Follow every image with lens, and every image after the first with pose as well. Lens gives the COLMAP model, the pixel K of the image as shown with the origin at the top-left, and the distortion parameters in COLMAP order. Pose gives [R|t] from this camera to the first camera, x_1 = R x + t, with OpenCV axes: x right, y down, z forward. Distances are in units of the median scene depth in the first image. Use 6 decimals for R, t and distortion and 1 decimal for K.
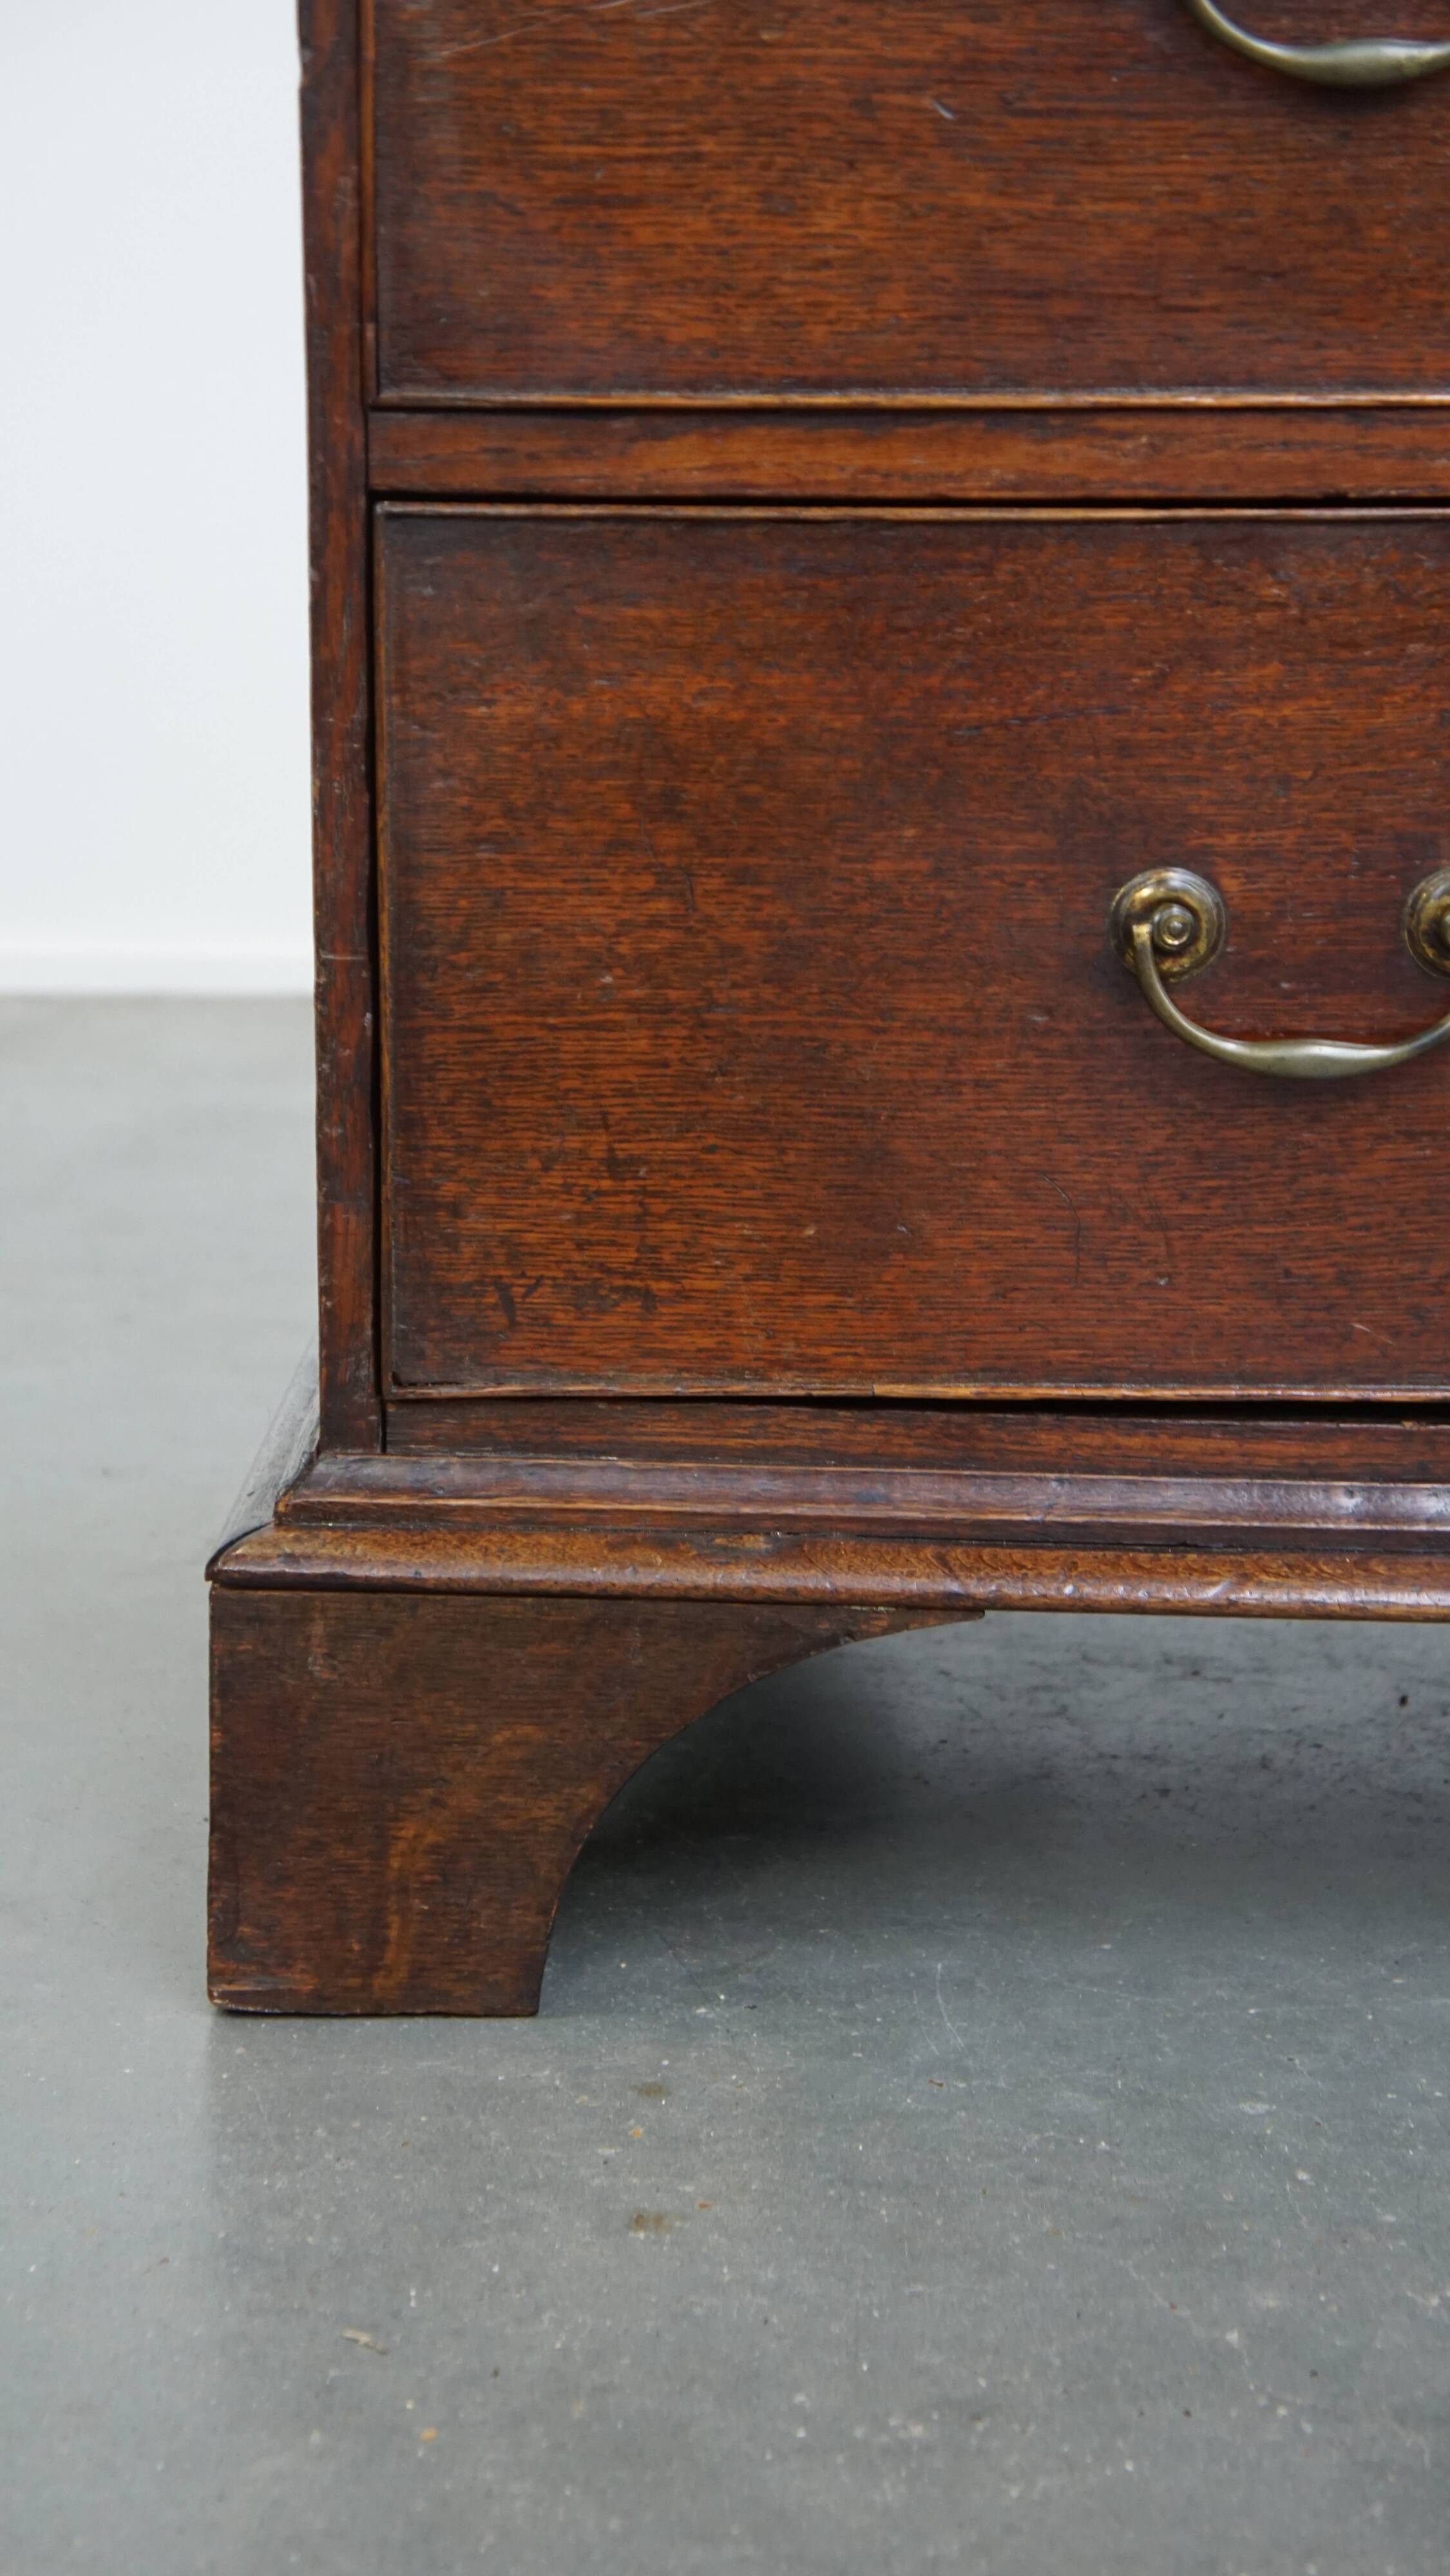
lens RADIAL K [[4623.1, 0, 756.9], [0, 4623.1, 1297.3], [0, 0, 1]] dist [0.223604, 0.000000]
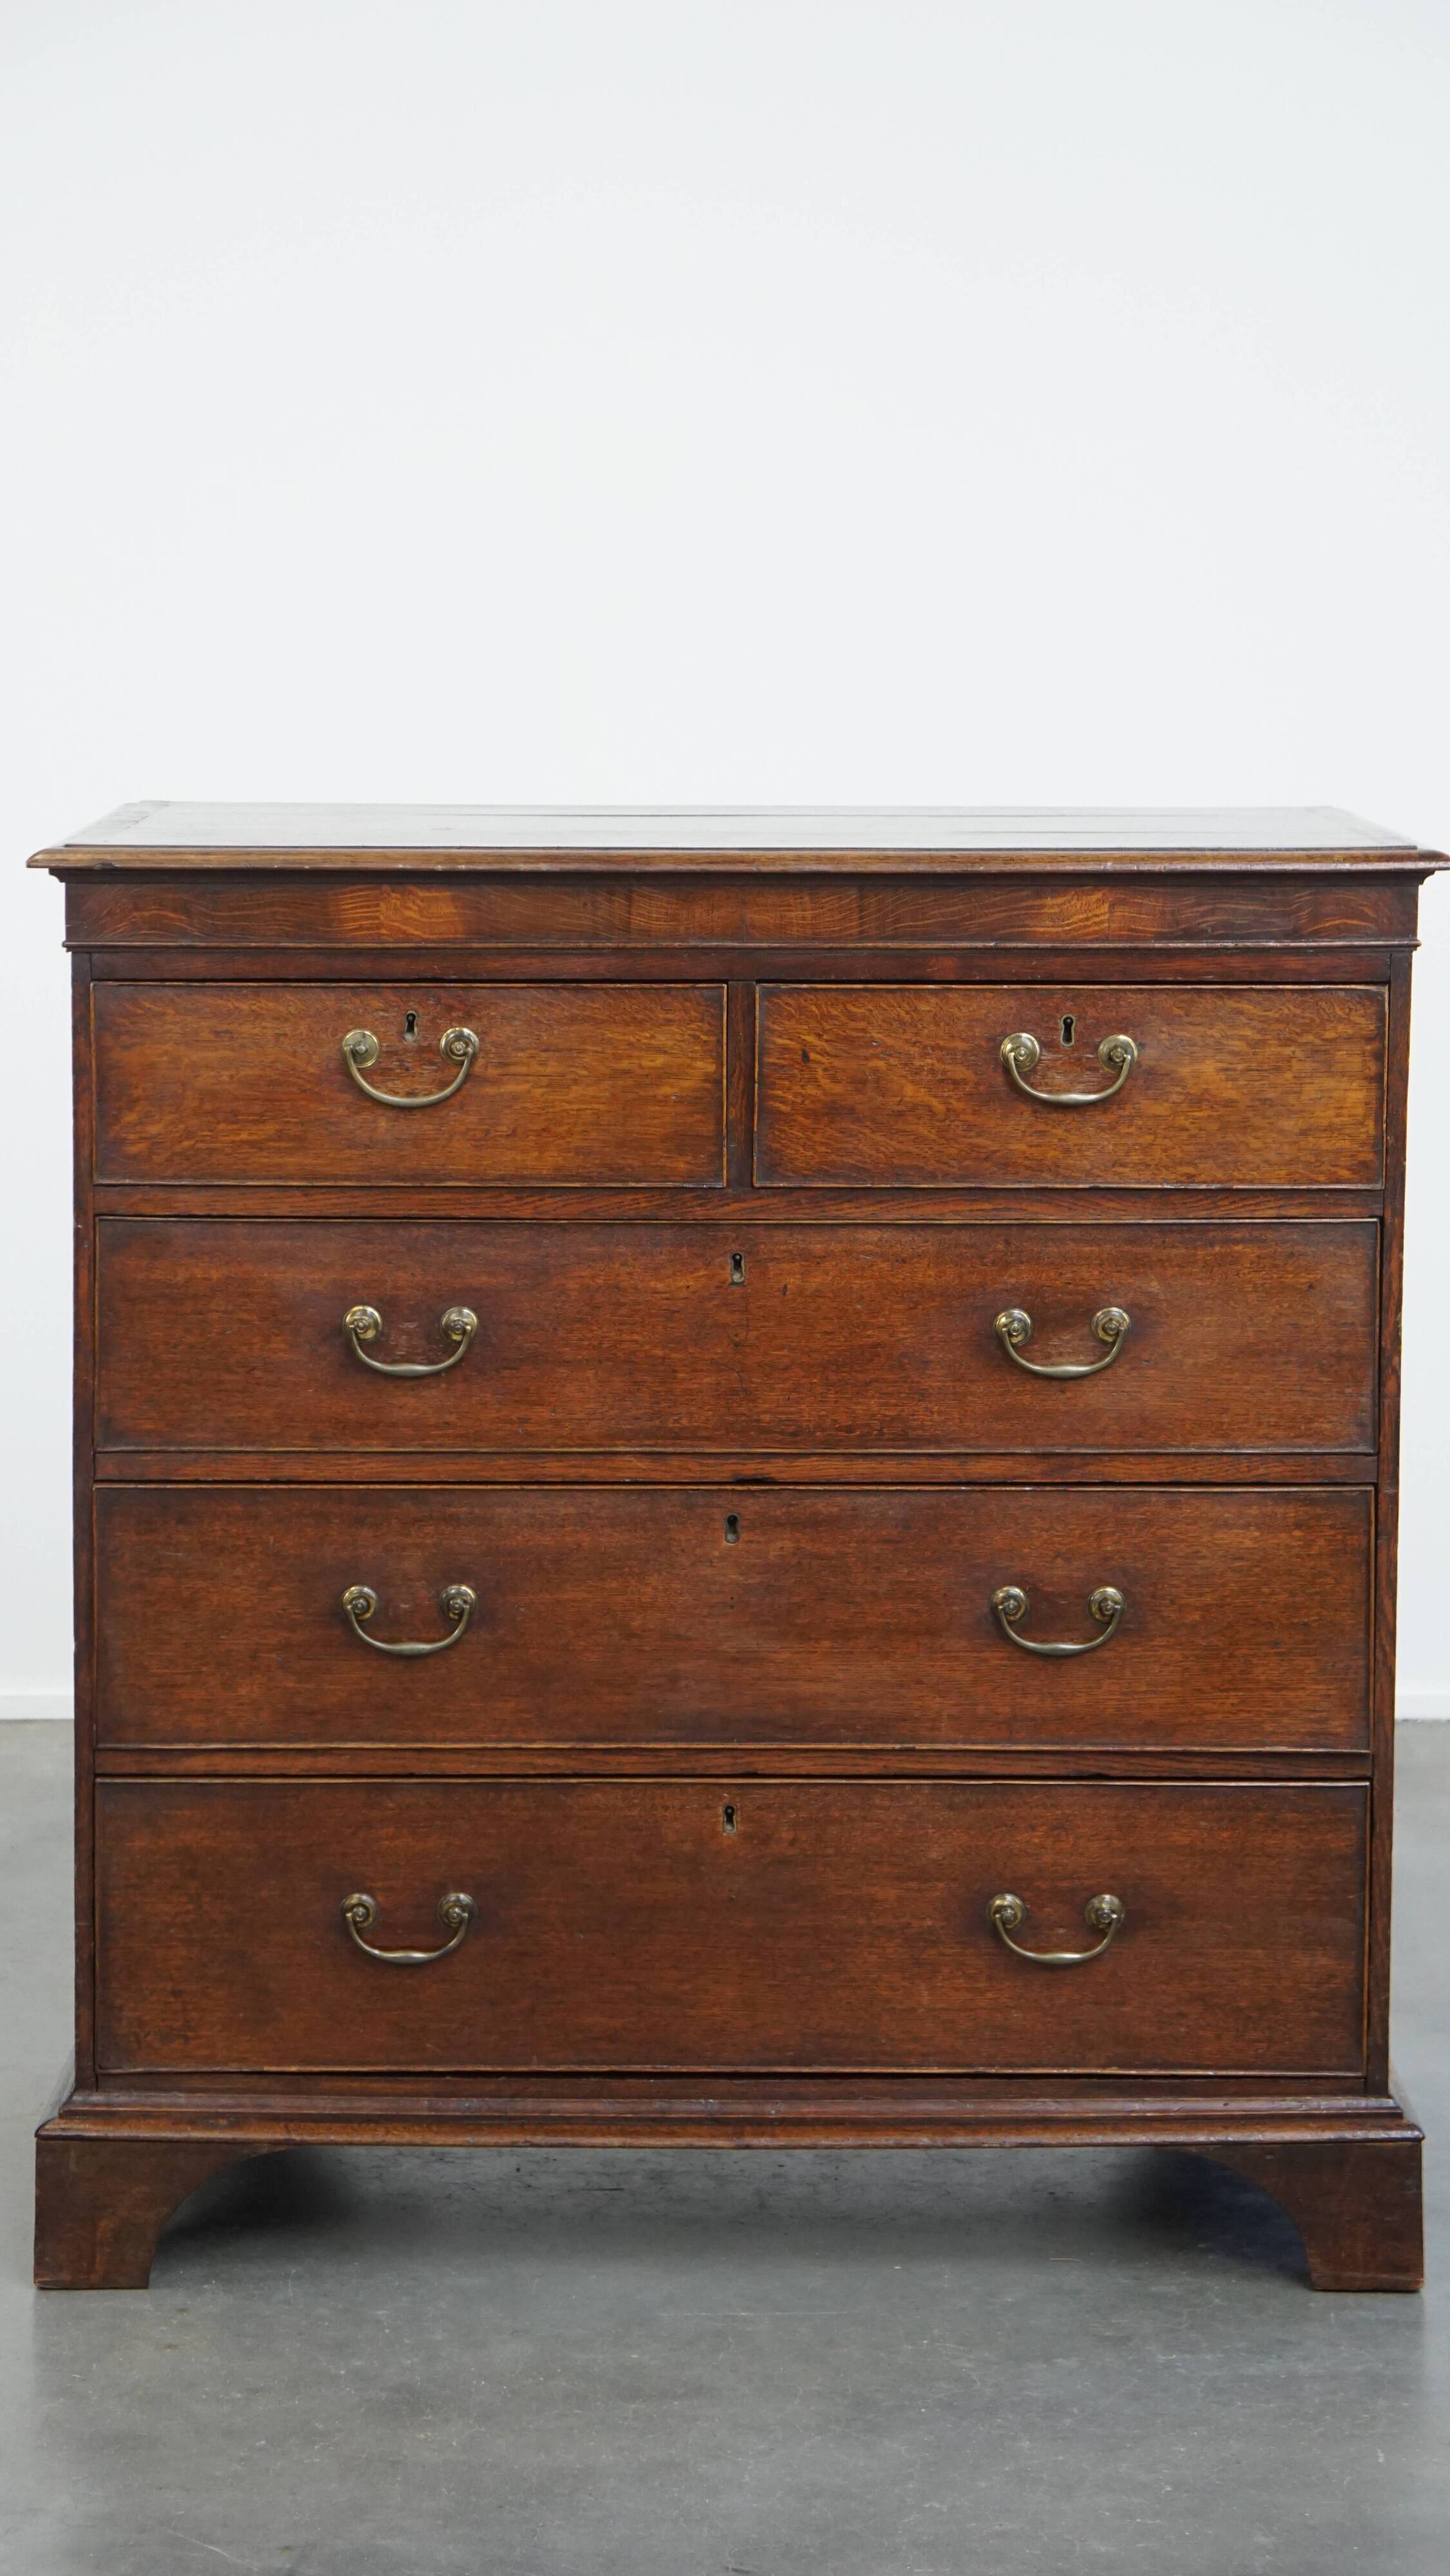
lens RADIAL K [[4670.3, 0, 708.4], [0, 4670.3, 1364.3], [0, 0, 1]] dist [0.202989, 0.000000]
pose [[0.999876, -0.003338, 0.015357, 0.268614], [0.004517, 0.996993, -0.077357, -0.197819], [-0.015053, 0.077417, 0.996885, -2.057737]]
